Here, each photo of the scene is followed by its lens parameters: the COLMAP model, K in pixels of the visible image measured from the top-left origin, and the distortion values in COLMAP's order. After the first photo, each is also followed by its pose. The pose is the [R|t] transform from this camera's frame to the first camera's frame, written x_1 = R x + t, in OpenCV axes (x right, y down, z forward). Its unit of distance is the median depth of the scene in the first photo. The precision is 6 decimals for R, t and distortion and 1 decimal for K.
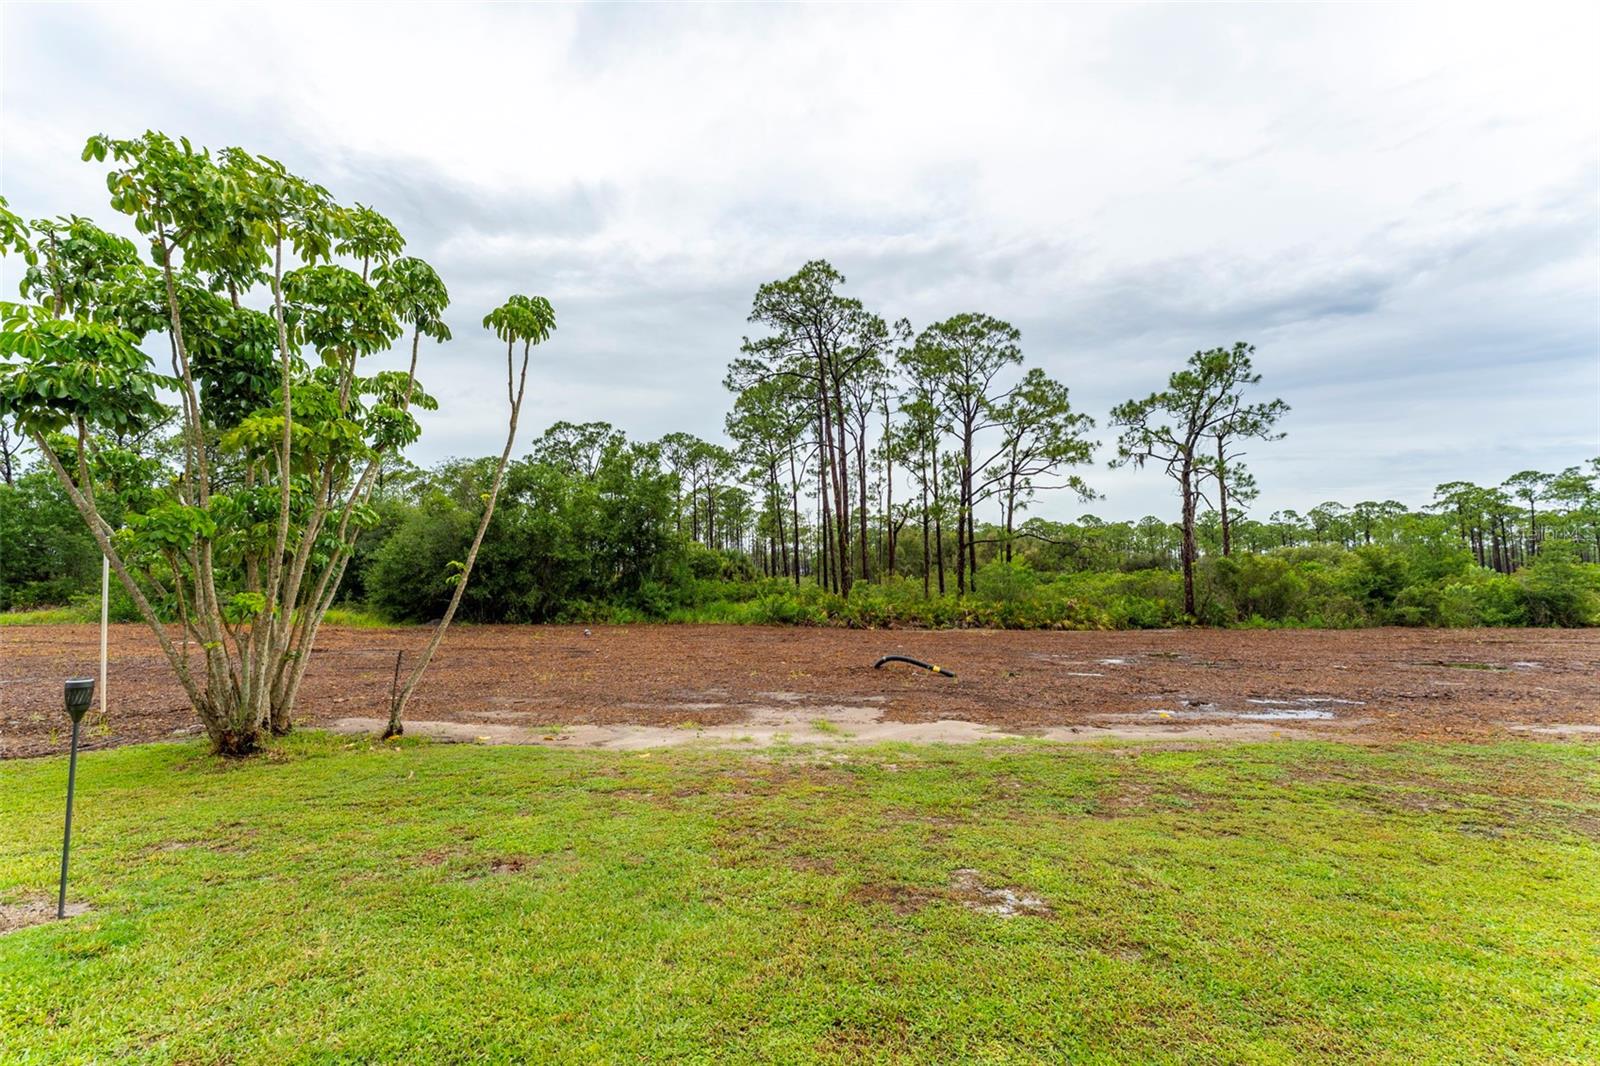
lens RADIAL K [[649.3, 0, 798.8], [0, 649.3, 532.4], [0, 0, 1]] dist [-0.000425, -0.000410]
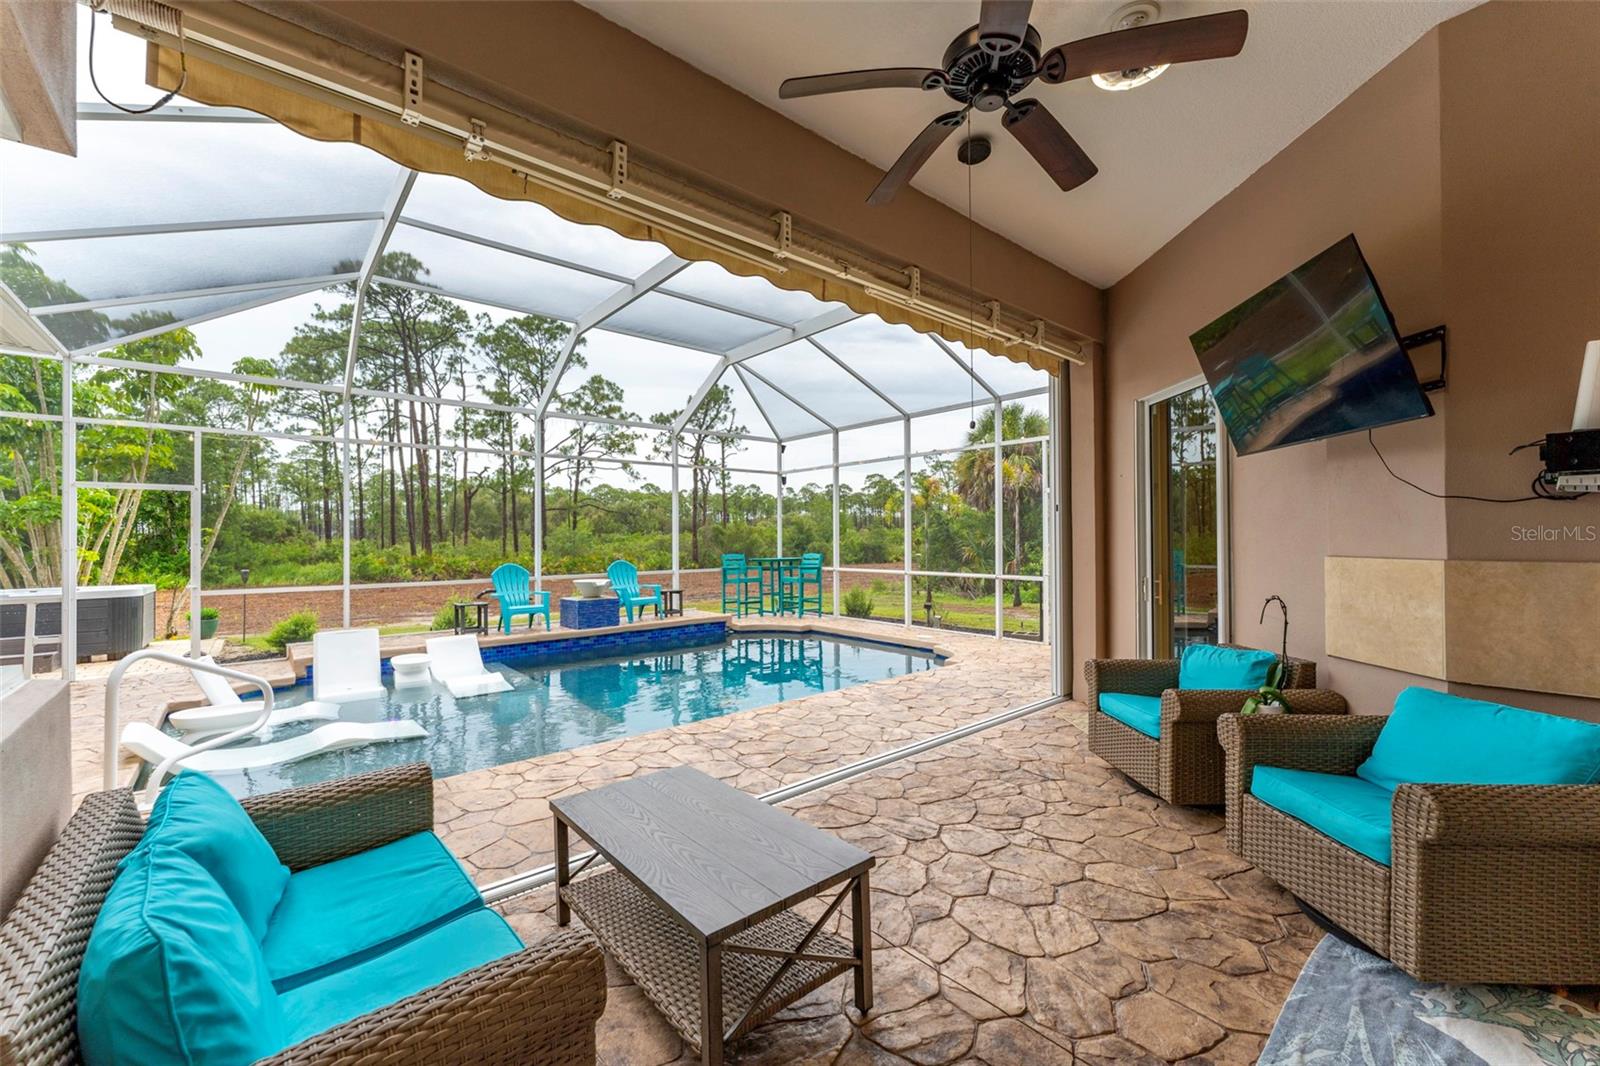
lens RADIAL K [[649.3, 0, 800.0], [0, 649.3, 543.1], [0, 0, 1]] dist [-0.000425, -0.000410]
pose [[0.803666, -0.010803, 0.594983, -0.075925], [-0.034192, 0.997345, 0.064294, -0.016807], [-0.594098, -0.072015, 0.801163, -0.272392]]
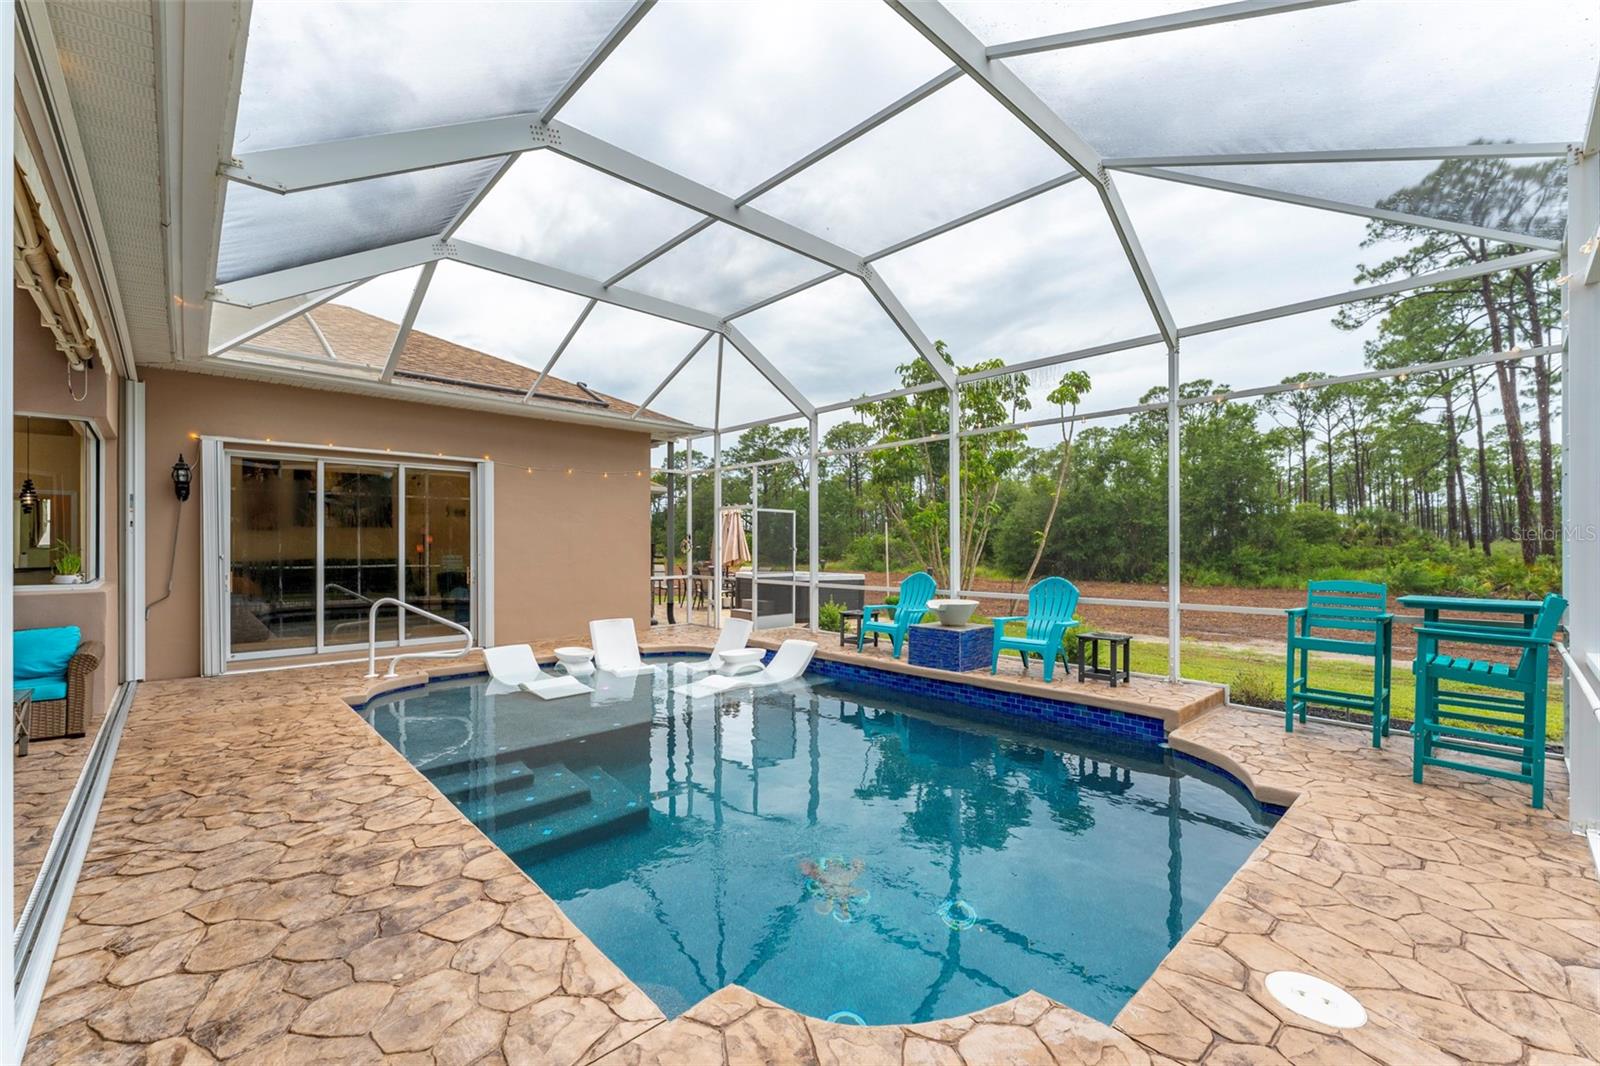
lens RADIAL K [[649.3, 0, 778.4], [0, 649.3, 548.8], [0, 0, 1]] dist [-0.000425, -0.000410]
pose [[0.618335, 0.003330, -0.785908, 0.112972], [0.057993, 0.997071, 0.049853, -0.010748], [0.783772, -0.076403, 0.616331, -0.176905]]
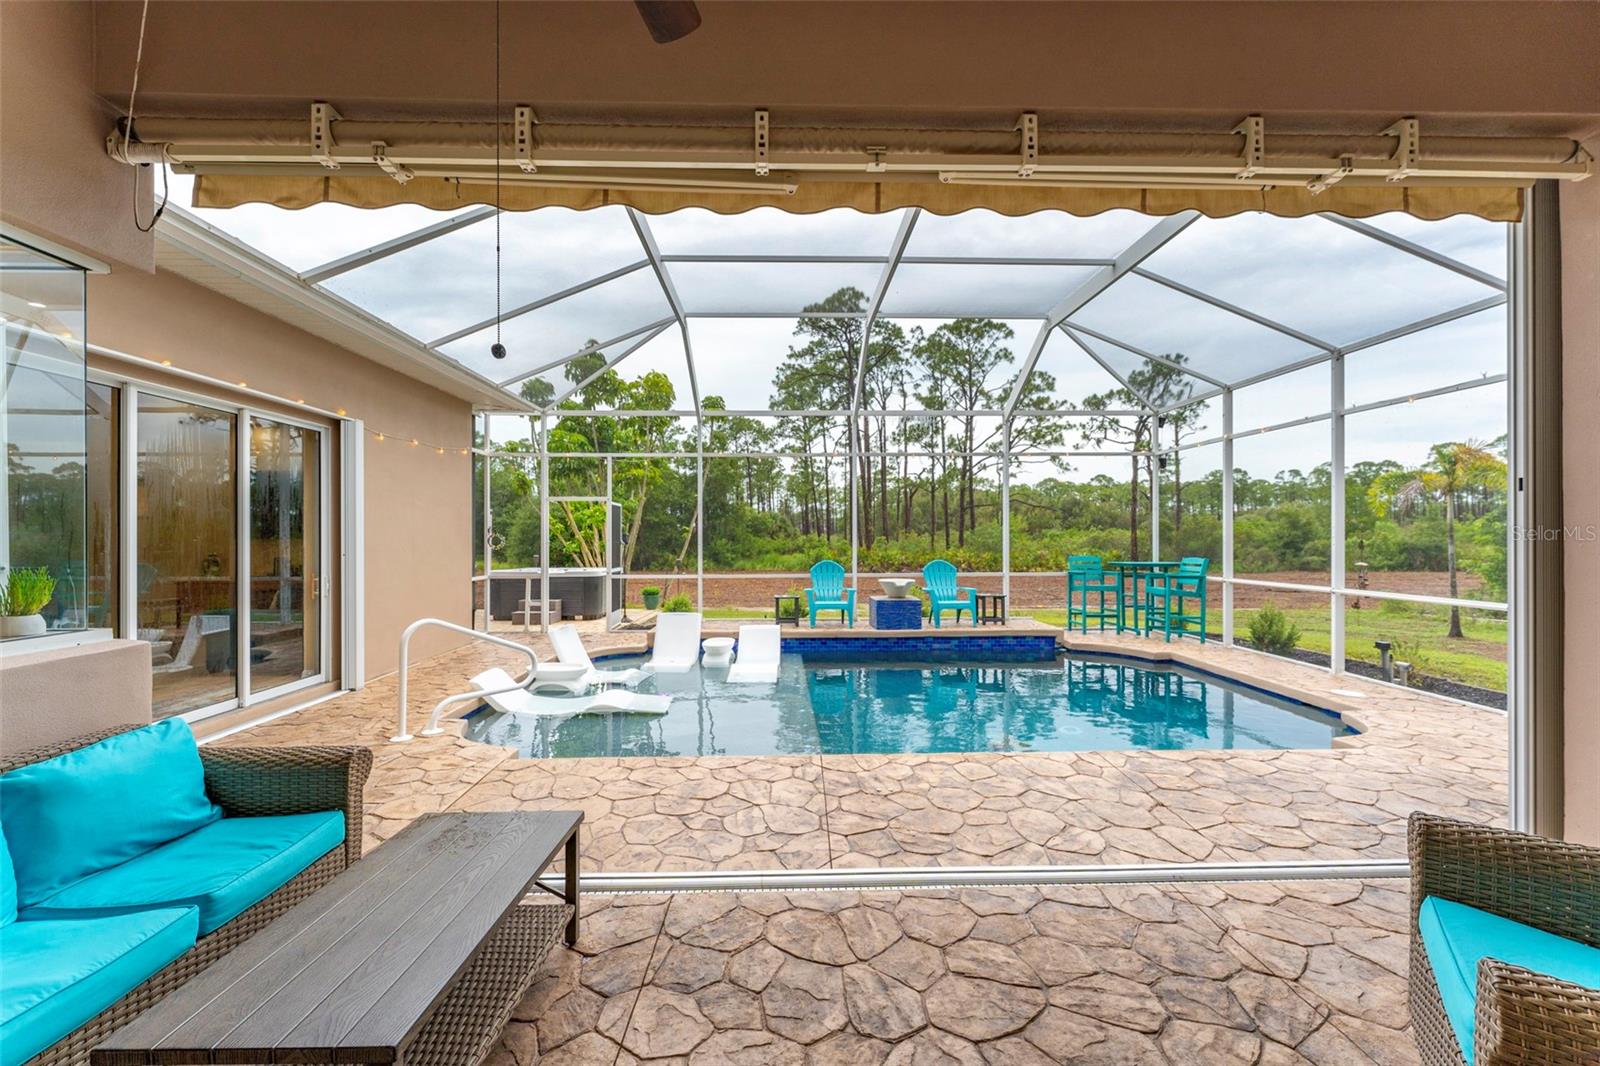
lens RADIAL K [[649.3, 0, 786.4], [0, 649.3, 535.2], [0, 0, 1]] dist [-0.000425, -0.000410]
pose [[0.998564, -0.004063, -0.053427, -0.021992], [0.007693, 0.997662, 0.067906, -0.016940], [0.053026, -0.068219, 0.996260, -0.266854]]
